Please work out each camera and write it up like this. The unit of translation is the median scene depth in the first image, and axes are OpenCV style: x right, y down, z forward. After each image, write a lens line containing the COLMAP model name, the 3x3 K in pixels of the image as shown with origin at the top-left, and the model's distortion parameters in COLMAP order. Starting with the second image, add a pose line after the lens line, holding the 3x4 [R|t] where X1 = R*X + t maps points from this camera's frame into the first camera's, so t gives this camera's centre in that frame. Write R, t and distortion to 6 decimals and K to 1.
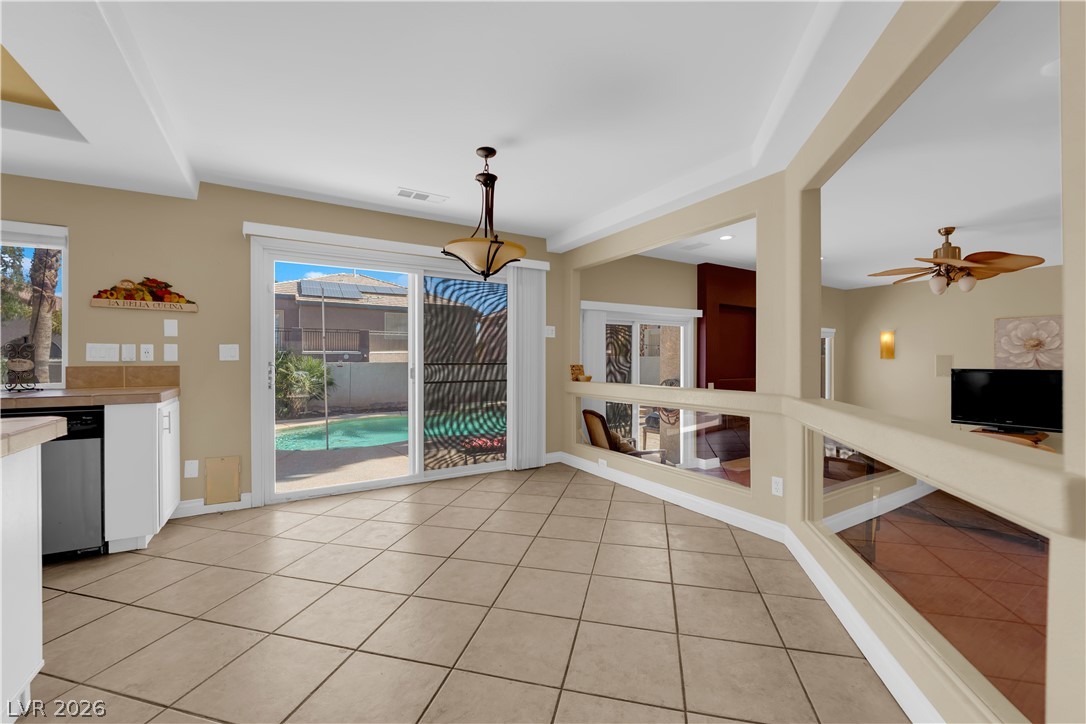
lens RADIAL K [[432.5, 0, 540.4], [0, 432.5, 361.9], [0, 0, 1]] dist [0.000029, 0.000078]
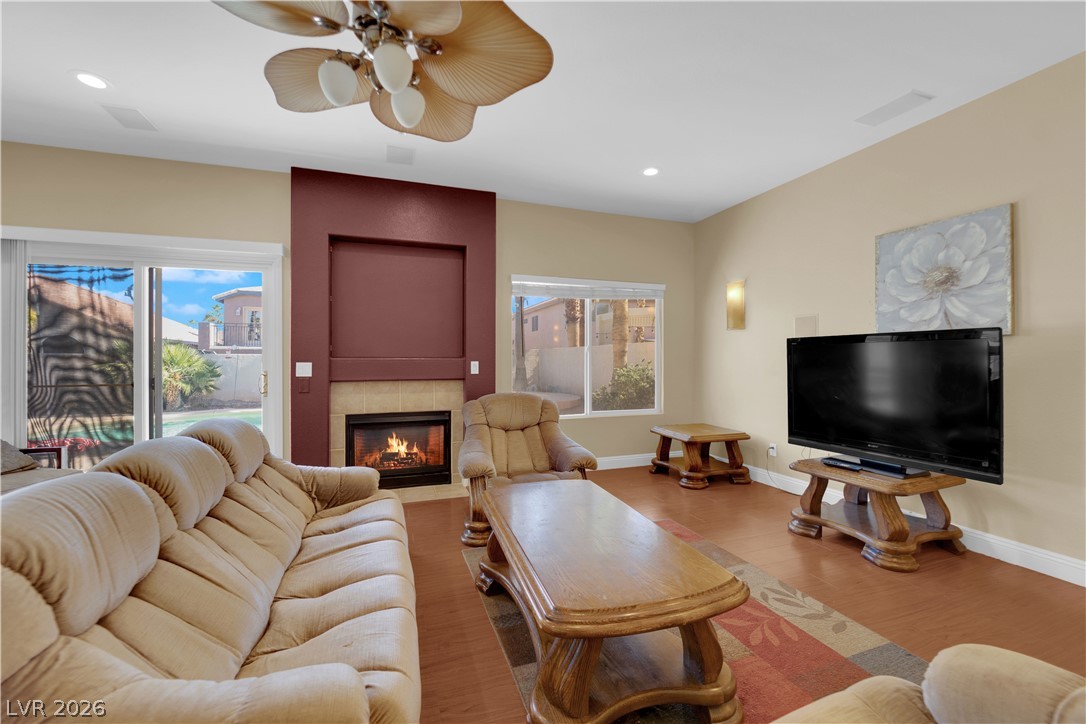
lens RADIAL K [[432.5, 0, 544.5], [0, 432.5, 362.3], [0, 0, 1]] dist [0.000029, 0.000078]
pose [[0.966641, 0.002969, -0.256117, 0.821712], [-0.006929, 0.999870, -0.014560, 0.056578], [0.256040, 0.015849, 0.966536, 0.428550]]
